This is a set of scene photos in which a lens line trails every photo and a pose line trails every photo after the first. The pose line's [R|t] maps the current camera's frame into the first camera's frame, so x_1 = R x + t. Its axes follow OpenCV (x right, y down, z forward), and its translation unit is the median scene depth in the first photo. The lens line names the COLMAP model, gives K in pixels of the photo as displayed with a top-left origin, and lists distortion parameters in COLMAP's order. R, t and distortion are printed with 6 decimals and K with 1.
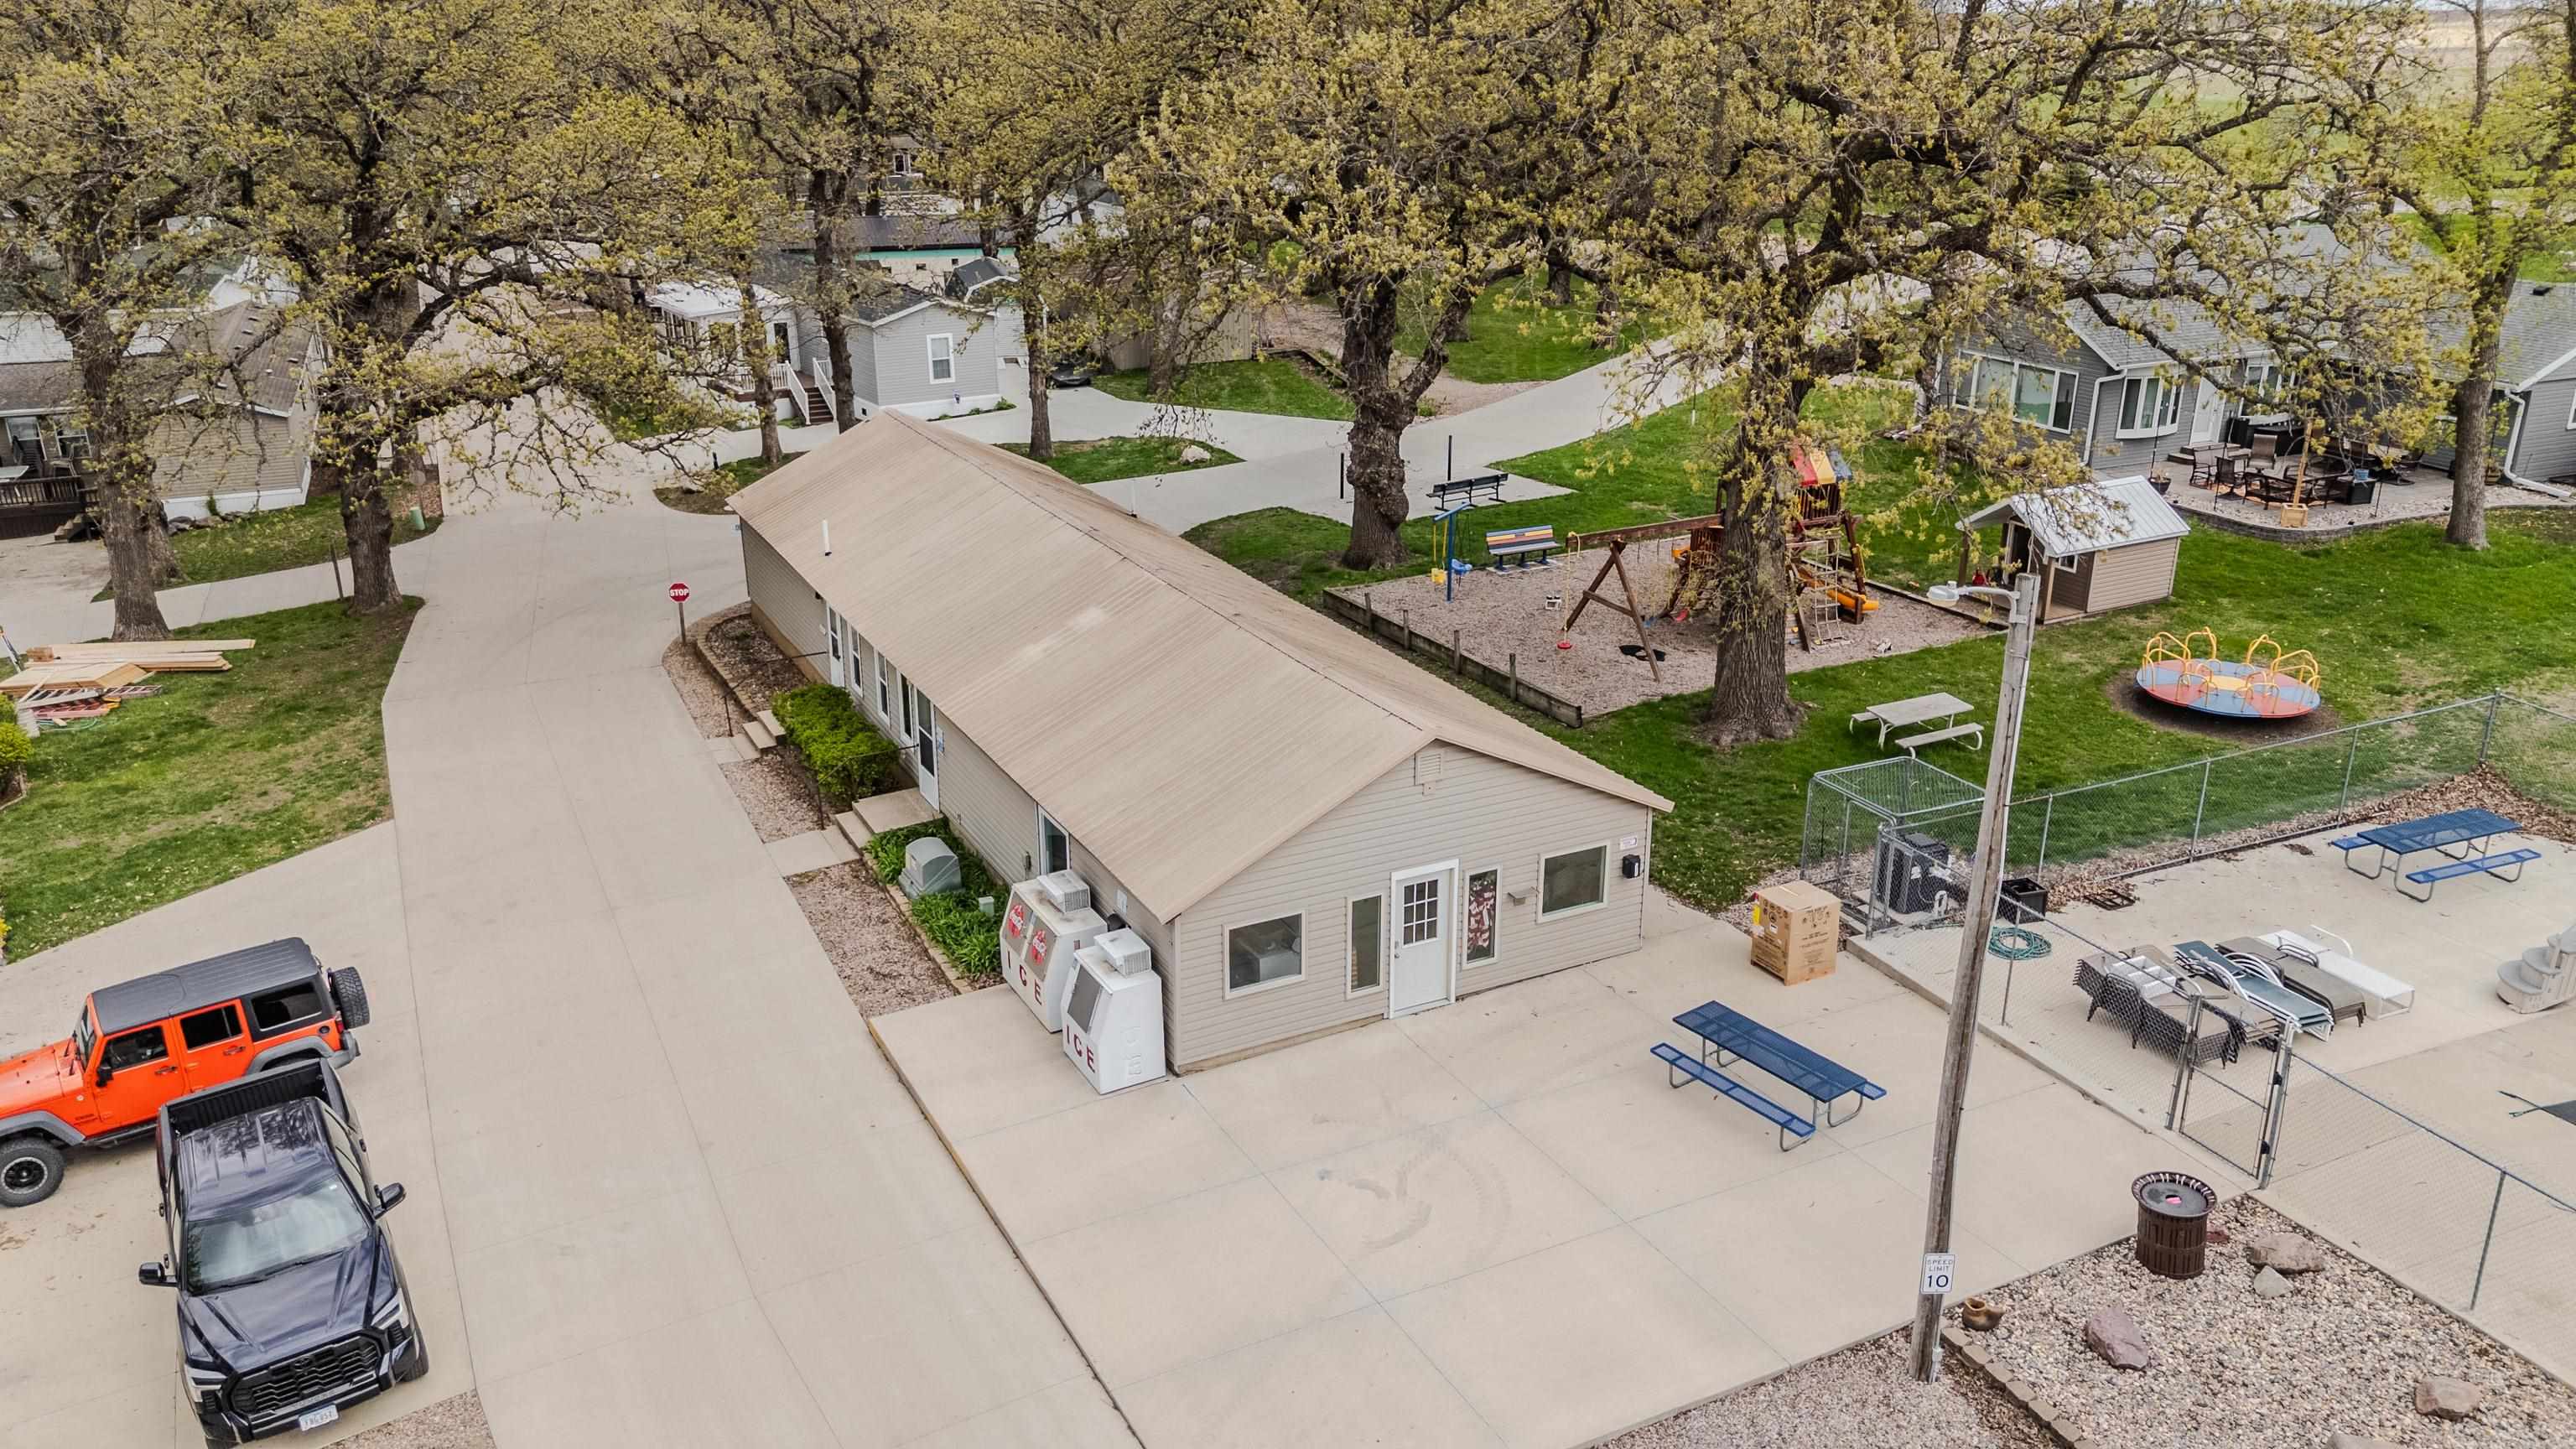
lens RADIAL K [[1850.9, 0, 1288.0], [0, 1850.9, 724.5], [0, 0, 1]] dist [0.073221, -0.079226]
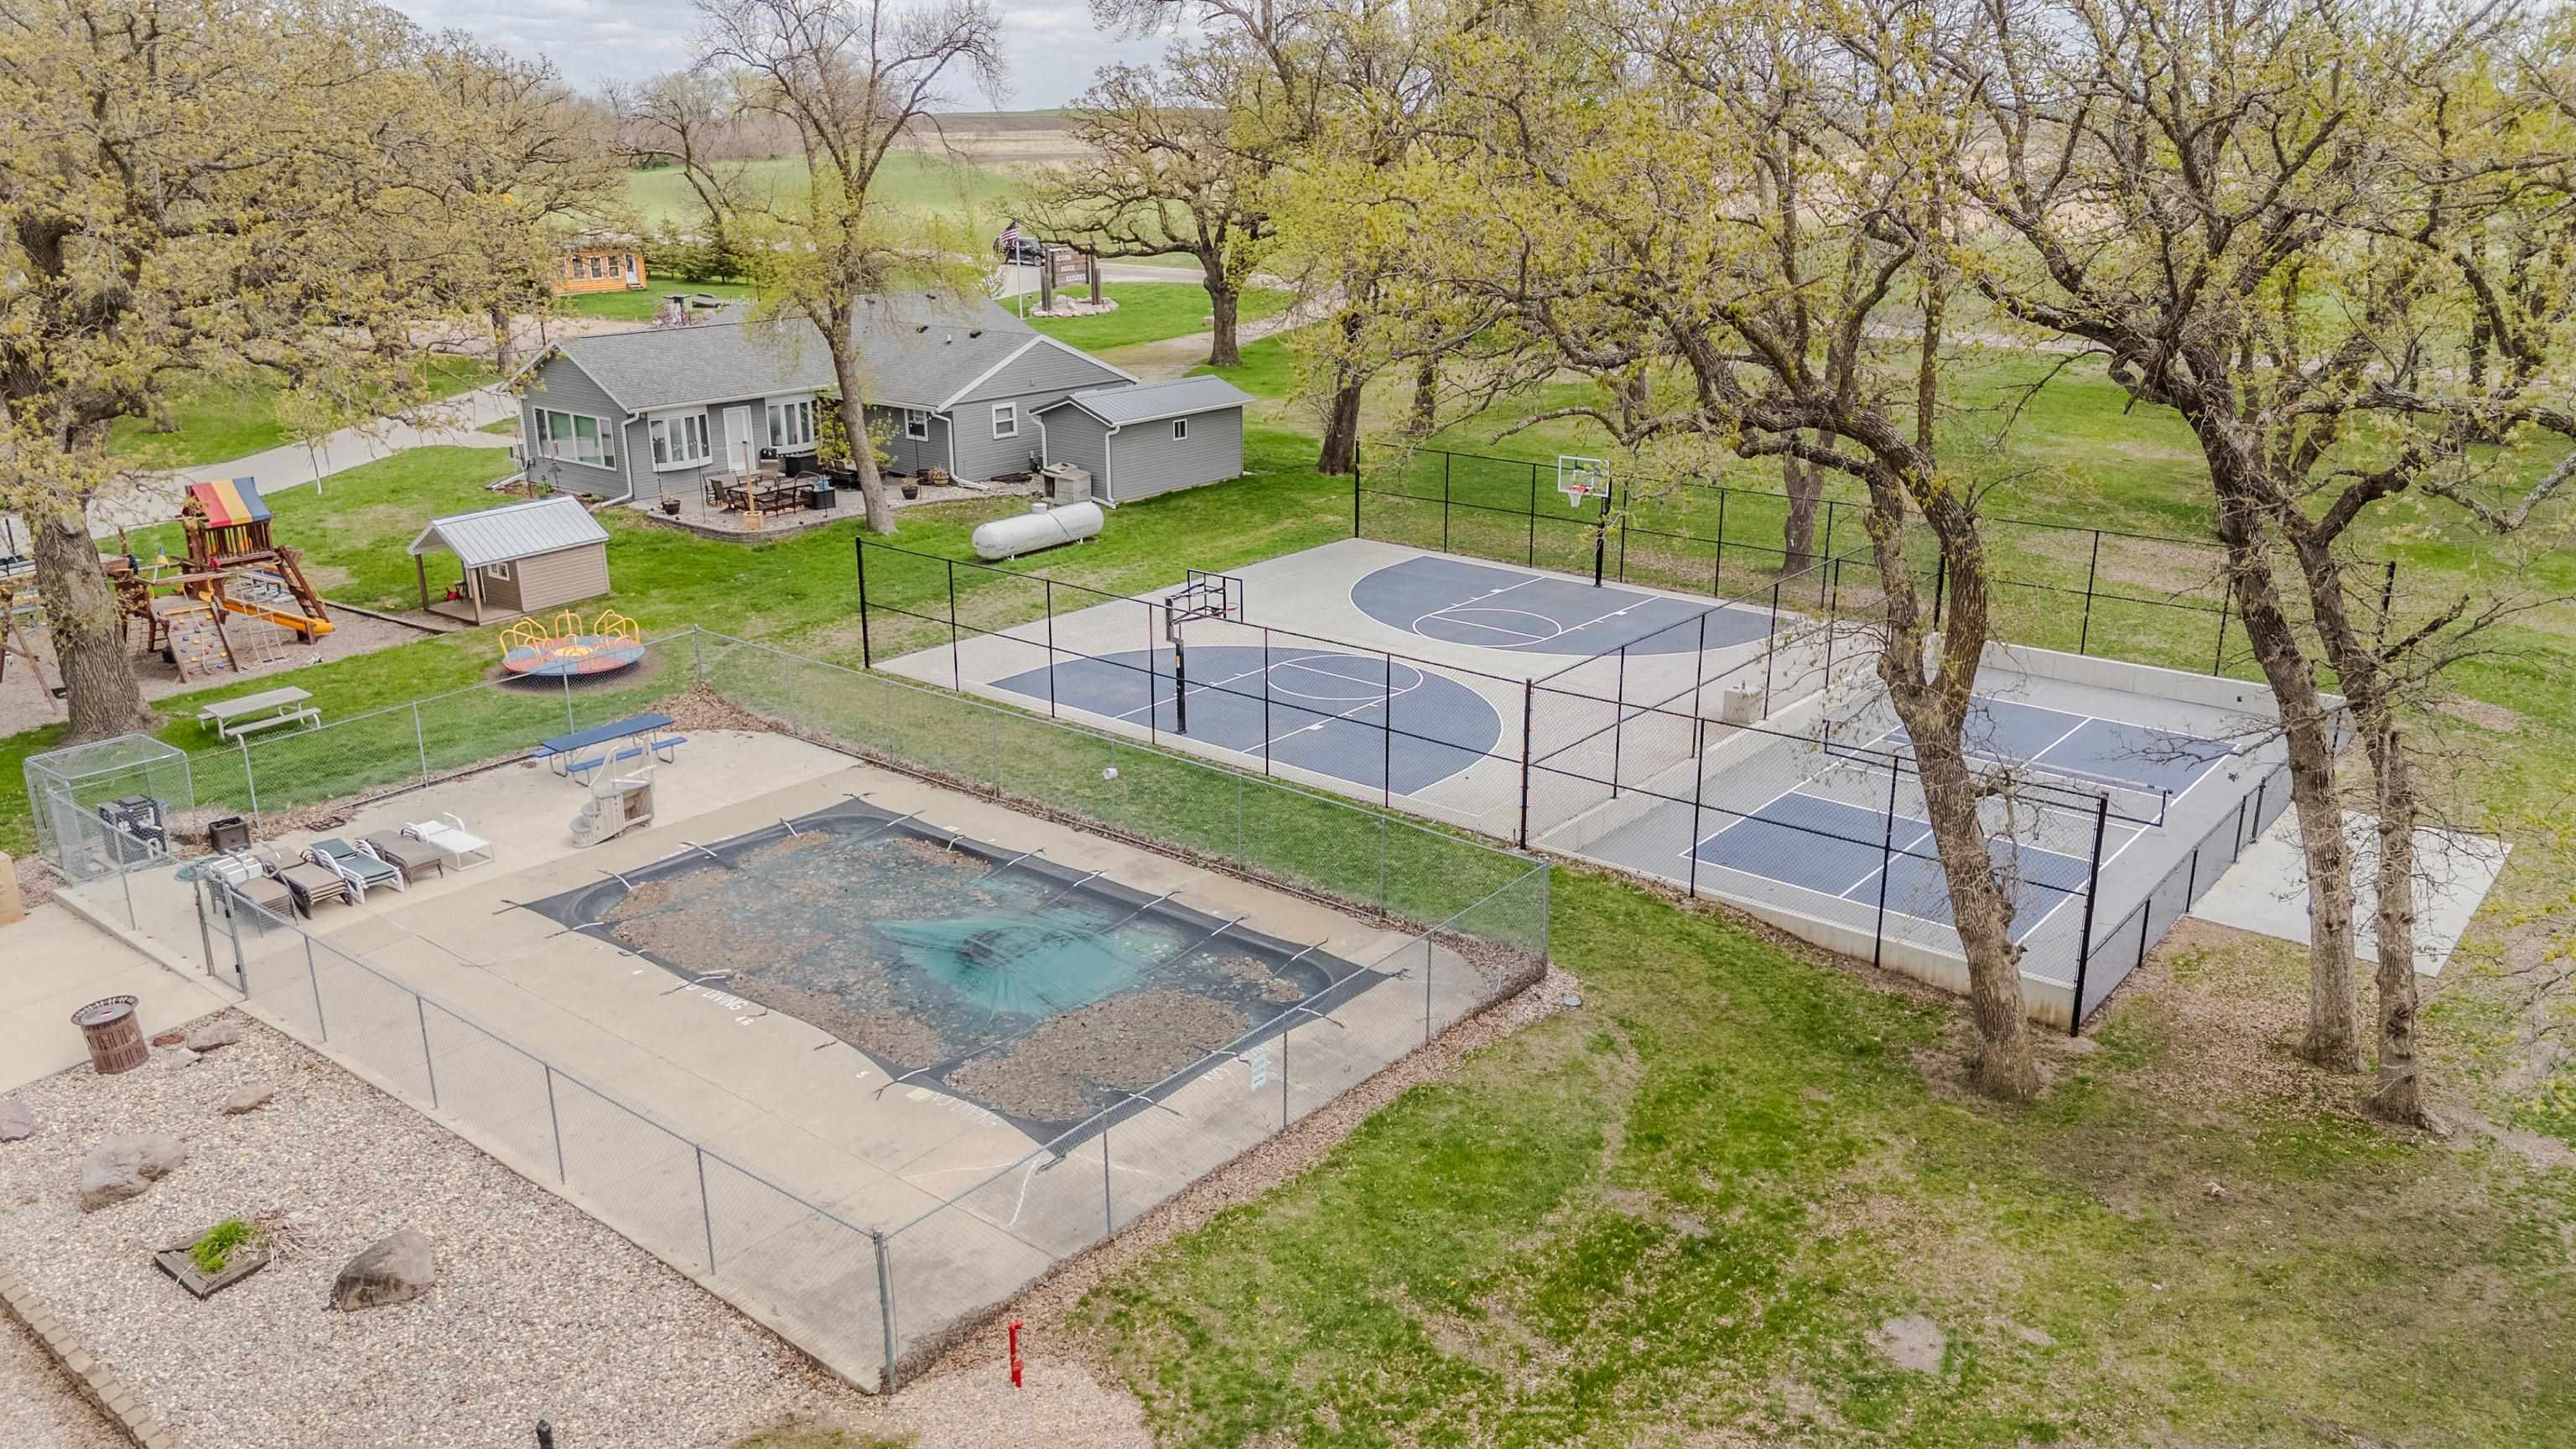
lens RADIAL K [[1854.5, 0, 1287.3], [0, 1854.5, 737.5], [0, 0, 1]] dist [0.081851, -0.091544]
pose [[0.889690, -0.142278, 0.433831, 0.500962], [0.159827, 0.987137, -0.004031, 0.151693], [-0.427677, 0.072924, 0.900985, -0.405163]]
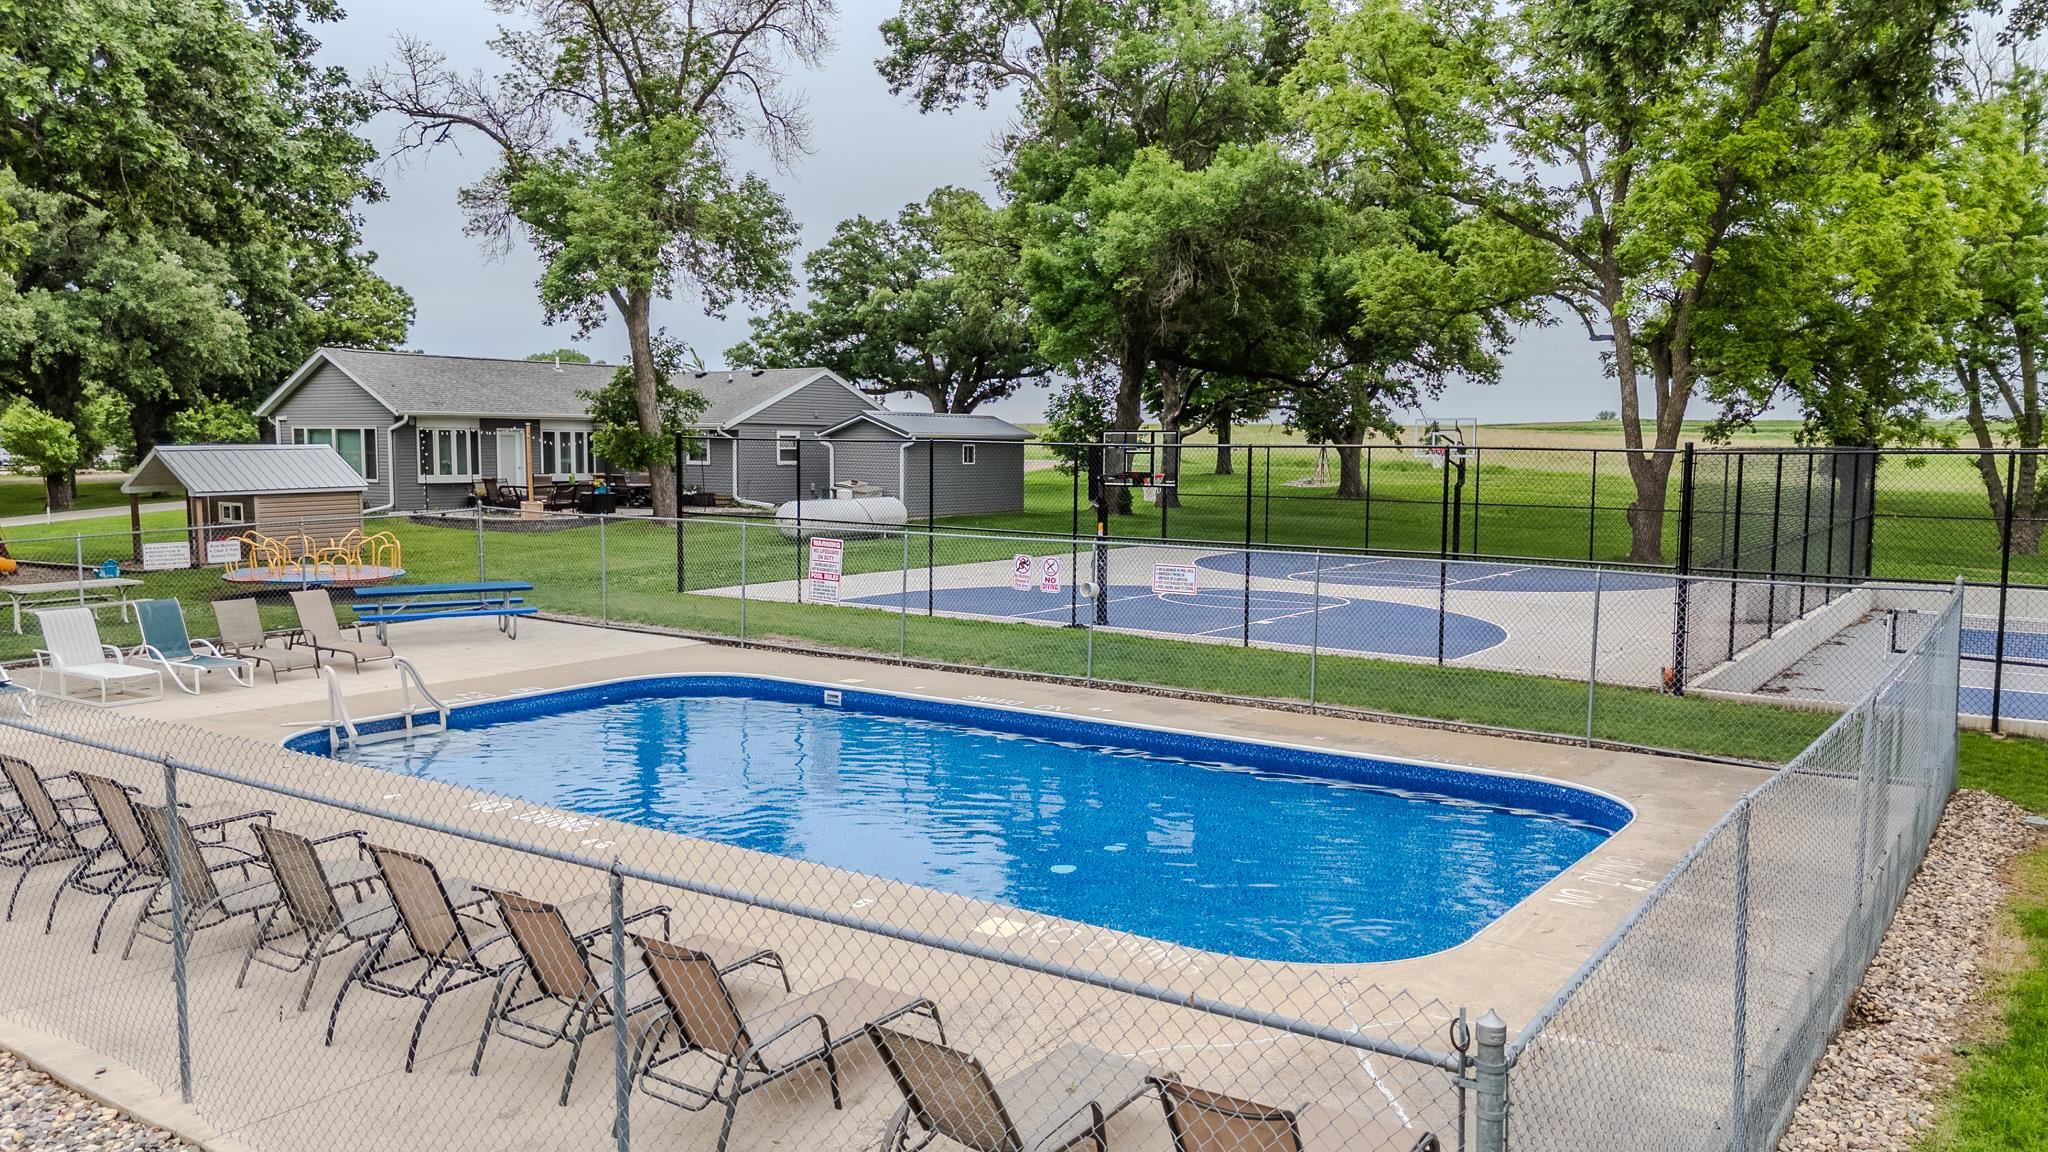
lens RADIAL K [[1474.4, 0, 1023.5], [0, 1474.4, 586.3], [0, 0, 1]] dist [0.081851, -0.091544]
pose [[0.852182, -0.041659, 0.521584, 0.541471], [0.174090, 0.962608, -0.207552, 0.288794], [-0.493435, 0.267675, 0.827570, 0.207186]]
